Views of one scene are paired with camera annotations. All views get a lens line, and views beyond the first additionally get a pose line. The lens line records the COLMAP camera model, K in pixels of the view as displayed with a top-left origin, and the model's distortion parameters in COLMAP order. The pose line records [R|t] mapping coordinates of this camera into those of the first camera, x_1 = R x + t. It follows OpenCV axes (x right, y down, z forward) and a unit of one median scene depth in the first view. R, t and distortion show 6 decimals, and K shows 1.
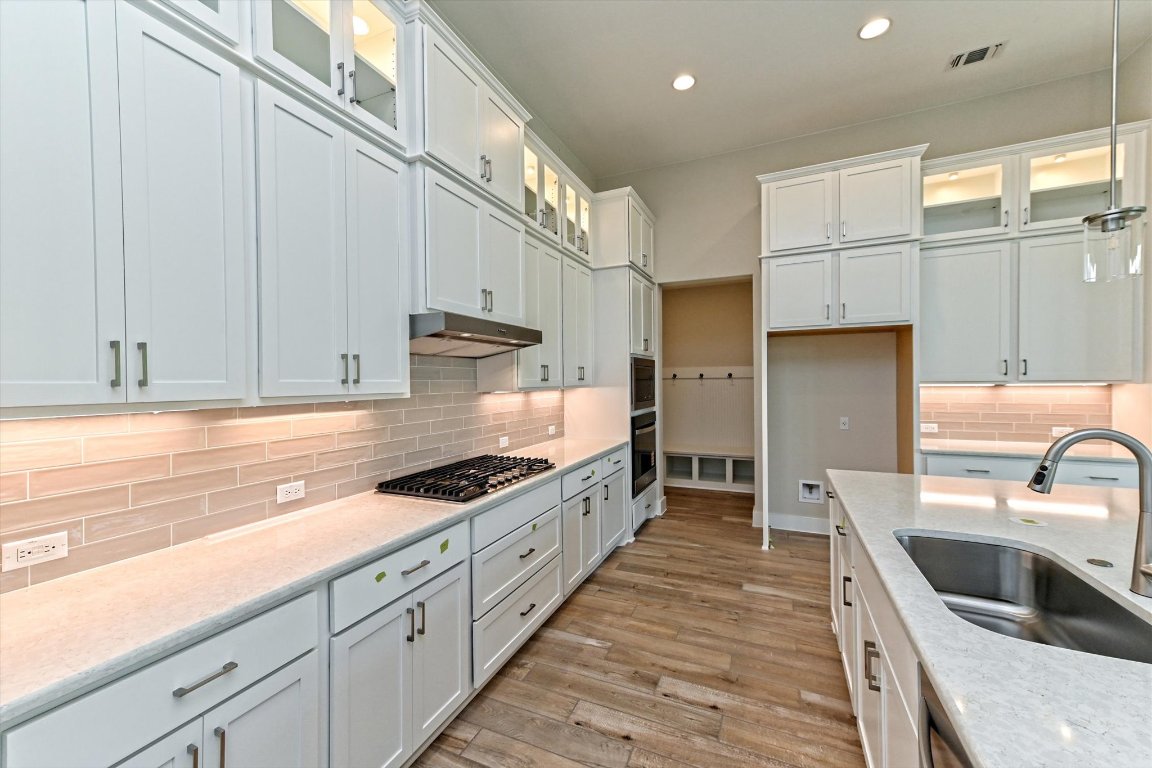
lens RADIAL K [[450.9, 0, 570.8], [0, 450.9, 382.7], [0, 0, 1]] dist [0.014070, -0.000108]
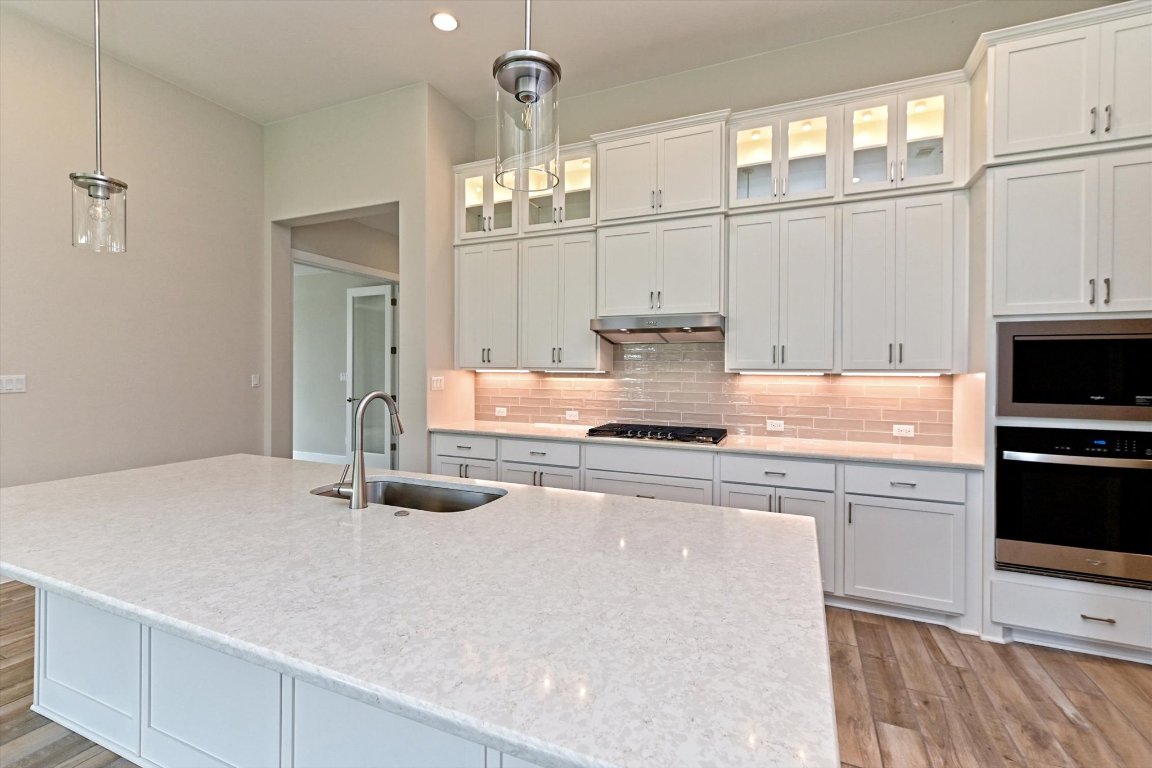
lens RADIAL K [[511.1, 0, 577.0], [0, 511.1, 371.5], [0, 0, 1]] dist [0.011739, 0.000448]
pose [[0.015045, 0.014308, -0.999784, 0.934140], [-0.012373, 0.999824, 0.014122, 0.004584], [0.999810, 0.012158, 0.015219, 0.544204]]
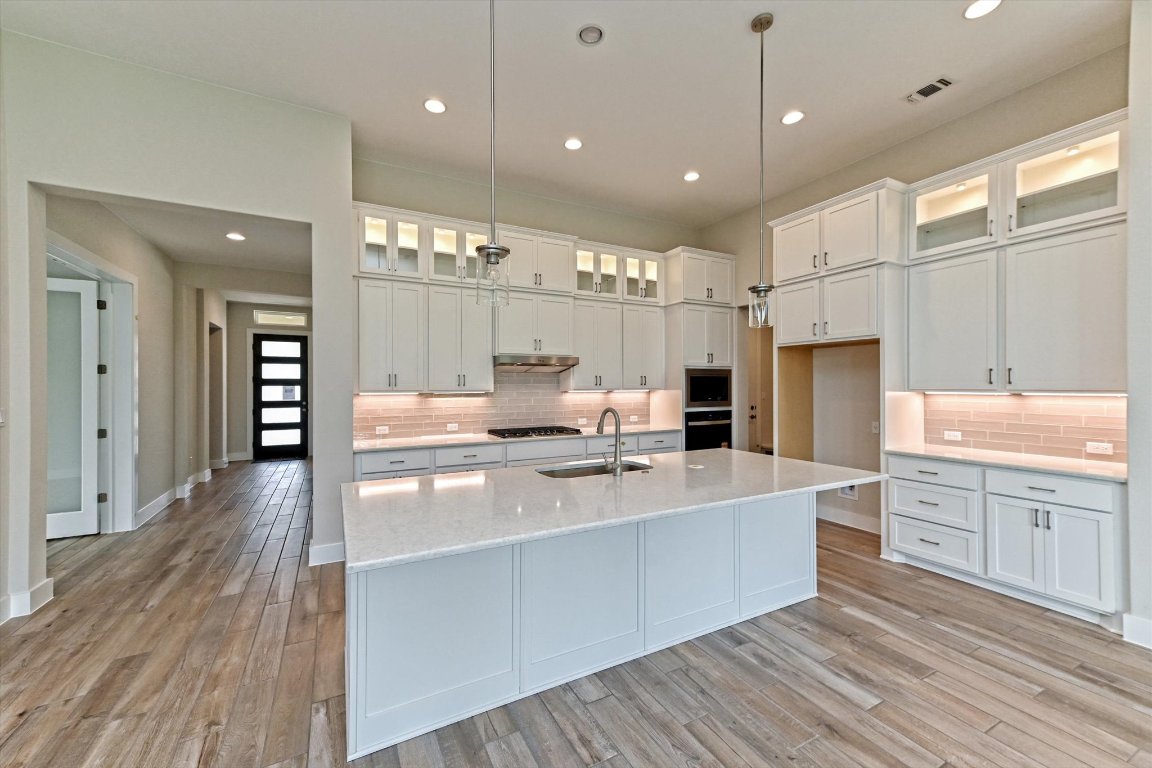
lens RADIAL K [[450.9, 0, 573.4], [0, 450.9, 385.5], [0, 0, 1]] dist [0.014070, -0.000108]
pose [[0.791317, 0.010808, -0.611311, 0.839120], [-0.008971, 0.999941, 0.006066, -0.011293], [0.611341, 0.000684, 0.791367, -0.348104]]
